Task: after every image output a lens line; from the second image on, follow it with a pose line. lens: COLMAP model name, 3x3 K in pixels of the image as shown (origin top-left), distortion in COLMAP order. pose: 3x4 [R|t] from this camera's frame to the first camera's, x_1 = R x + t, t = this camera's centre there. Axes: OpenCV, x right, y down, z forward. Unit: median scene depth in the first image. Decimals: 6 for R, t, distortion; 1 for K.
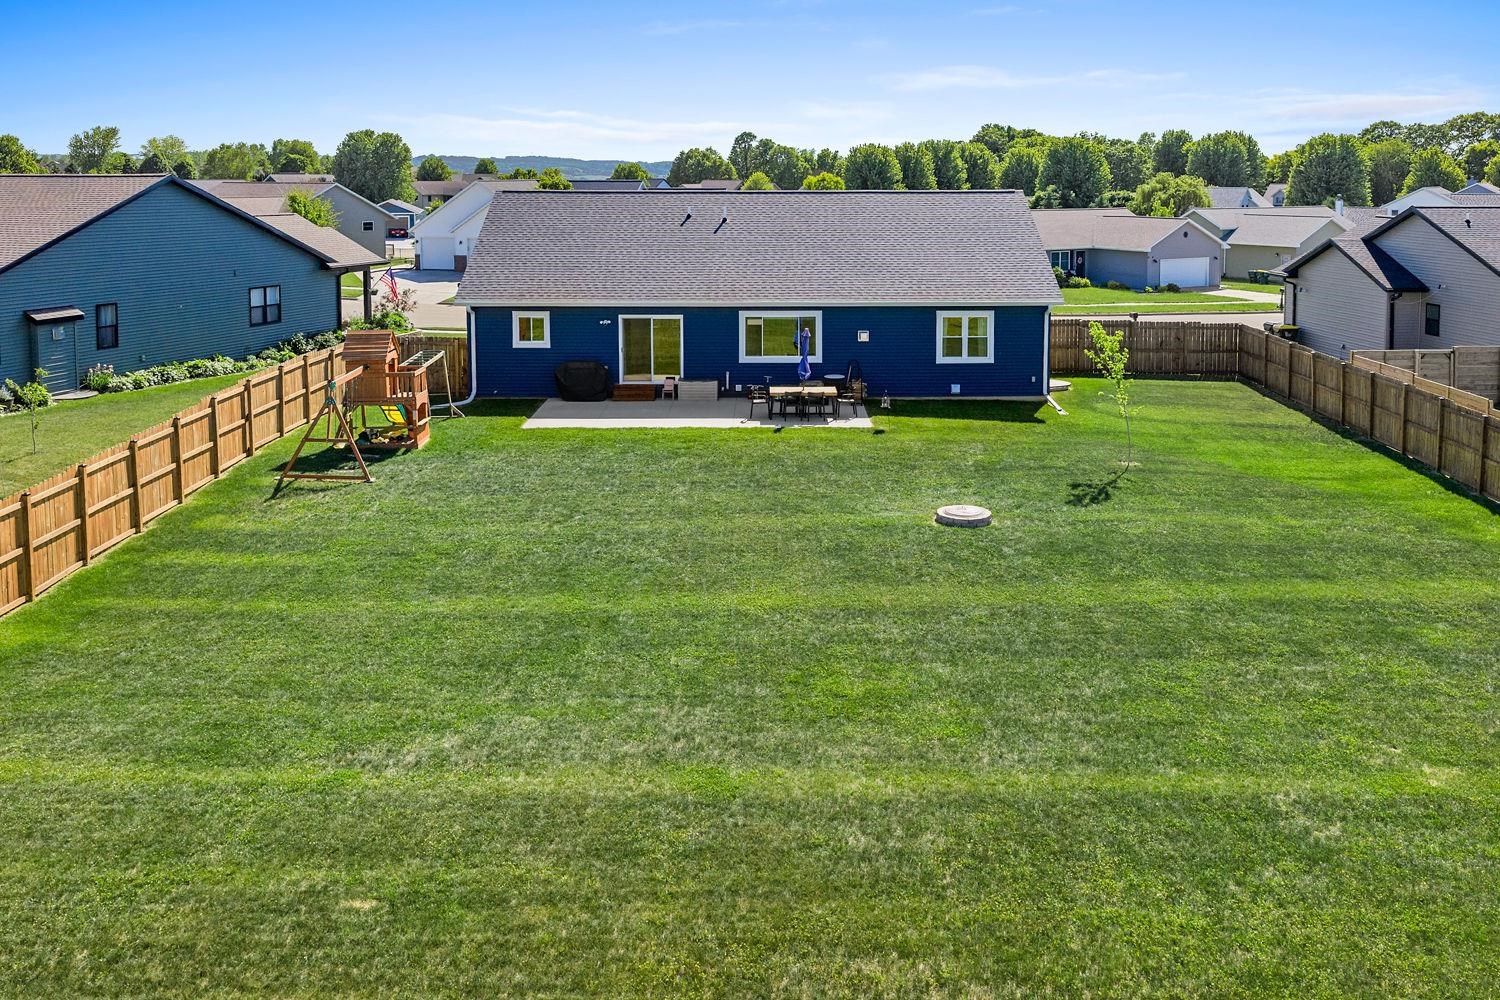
lens RADIAL K [[1238.2, 0, 750.0], [0, 1238.2, 500.0], [0, 0, 1]] dist [0.016143, -0.031042]
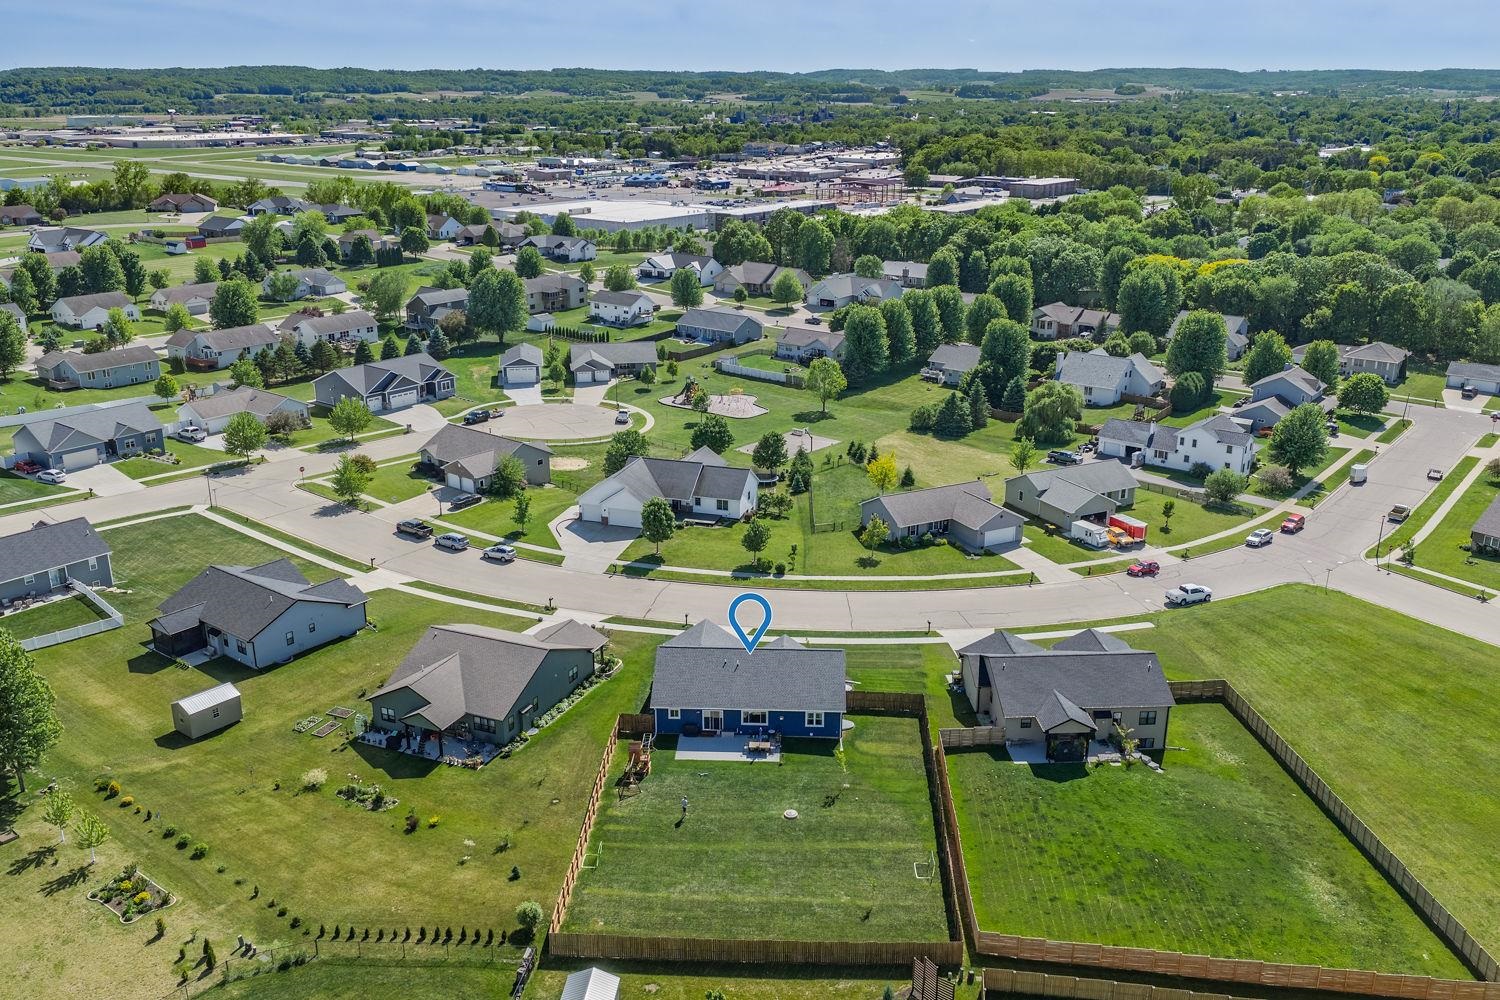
lens RADIAL K [[1238.2, 0, 750.0], [0, 1238.2, 500.0], [0, 0, 1]] dist [0.016143, -0.031042]
pose [[0.999235, 0.026930, -0.028370, 0.135440], [-0.025032, 0.997556, 0.065237, -1.379987], [0.030057, -0.064477, 0.997466, -3.233033]]
